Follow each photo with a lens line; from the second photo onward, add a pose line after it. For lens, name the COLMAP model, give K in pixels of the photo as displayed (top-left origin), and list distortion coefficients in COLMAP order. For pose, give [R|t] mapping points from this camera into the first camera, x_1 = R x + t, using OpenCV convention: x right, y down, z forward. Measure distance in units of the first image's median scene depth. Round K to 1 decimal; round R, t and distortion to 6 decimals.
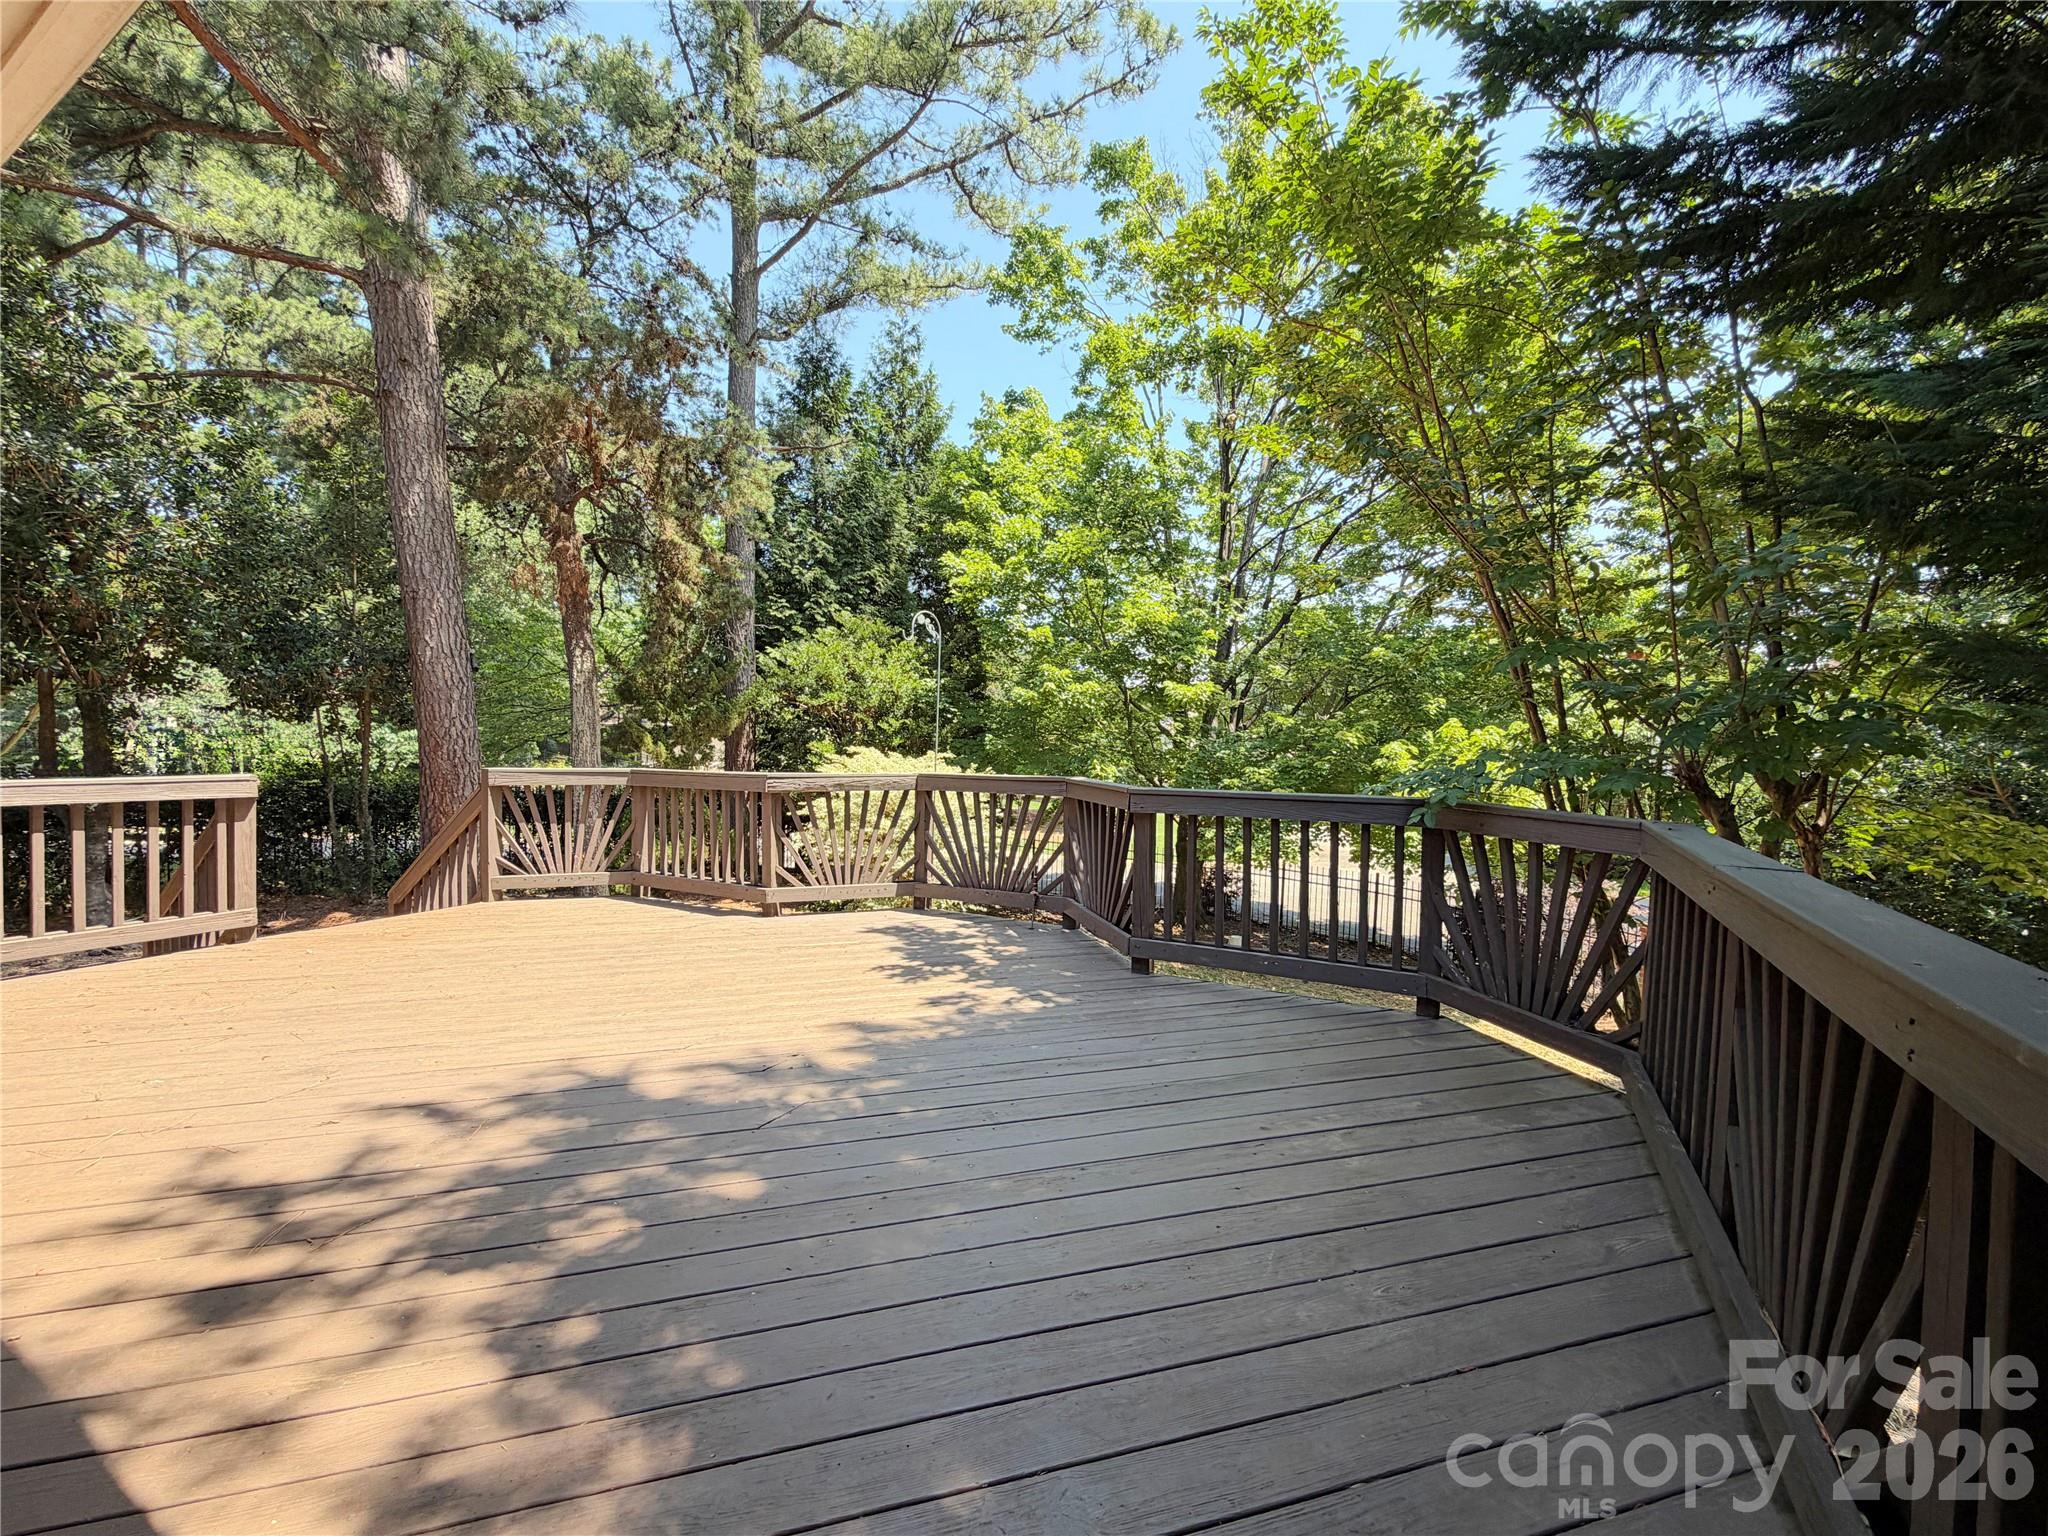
lens RADIAL K [[846.5, 0, 1017.3], [0, 846.5, 769.5], [0, 0, 1]] dist [0.000782, -0.000248]
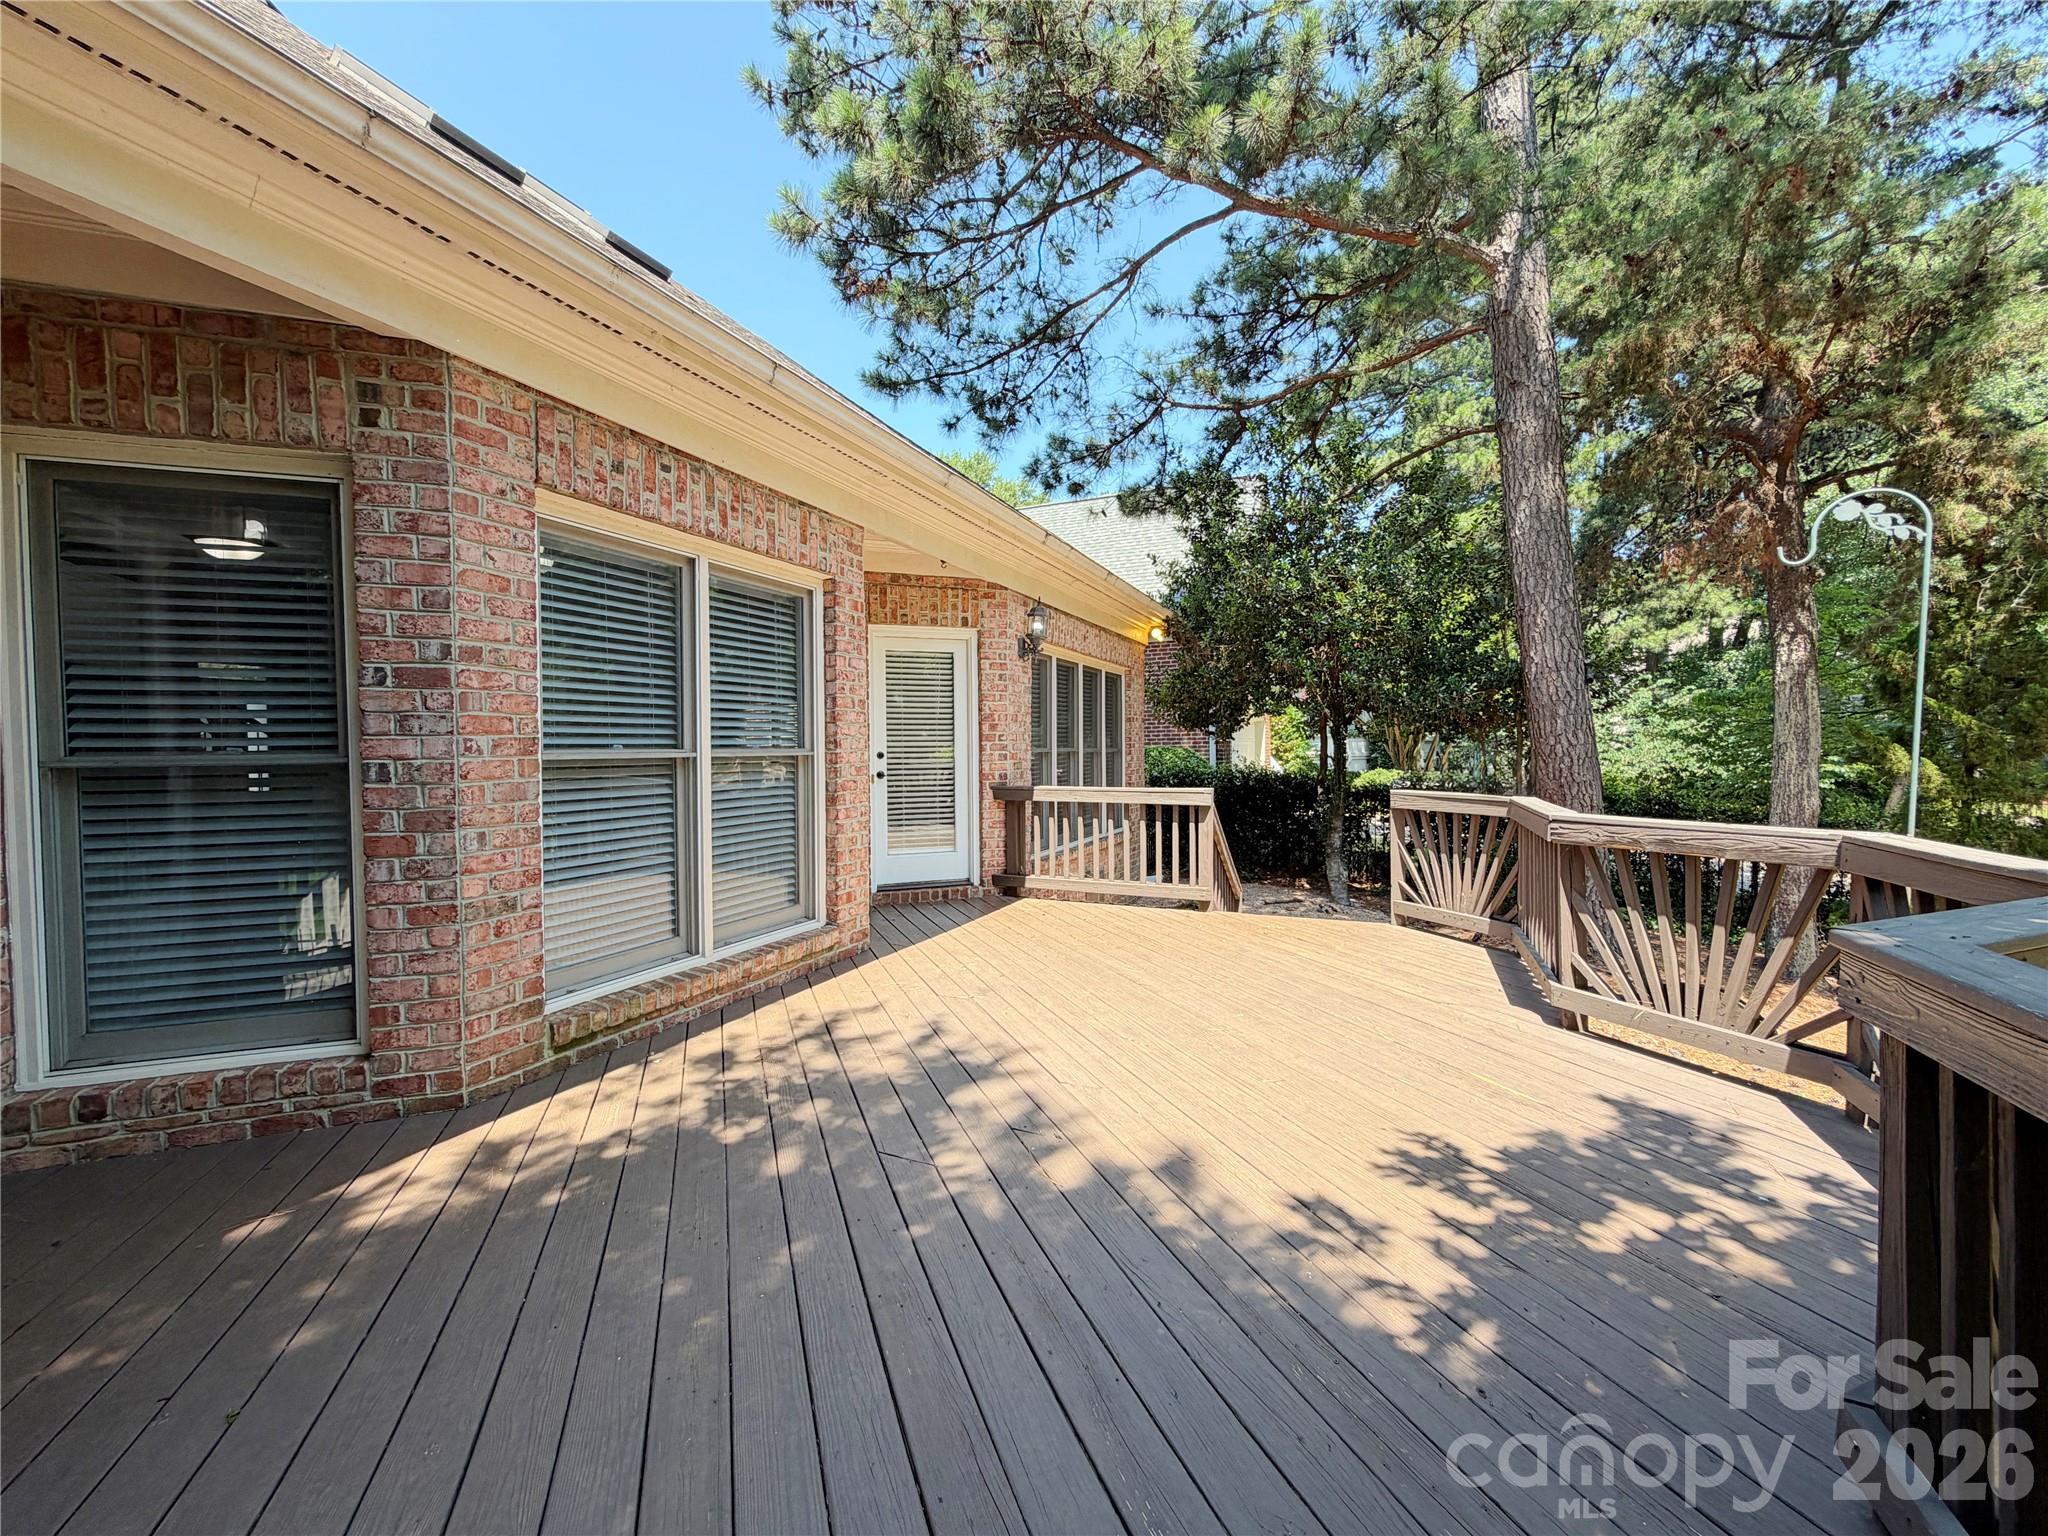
lens RADIAL K [[846.5, 0, 1017.3], [0, 846.5, 769.5], [0, 0, 1]] dist [0.000782, -0.000248]
pose [[0.040941, 0.007358, -0.999134, 0.482217], [-0.027100, 0.999613, 0.006251, -0.028092], [0.998794, 0.026820, 0.041124, 0.761208]]
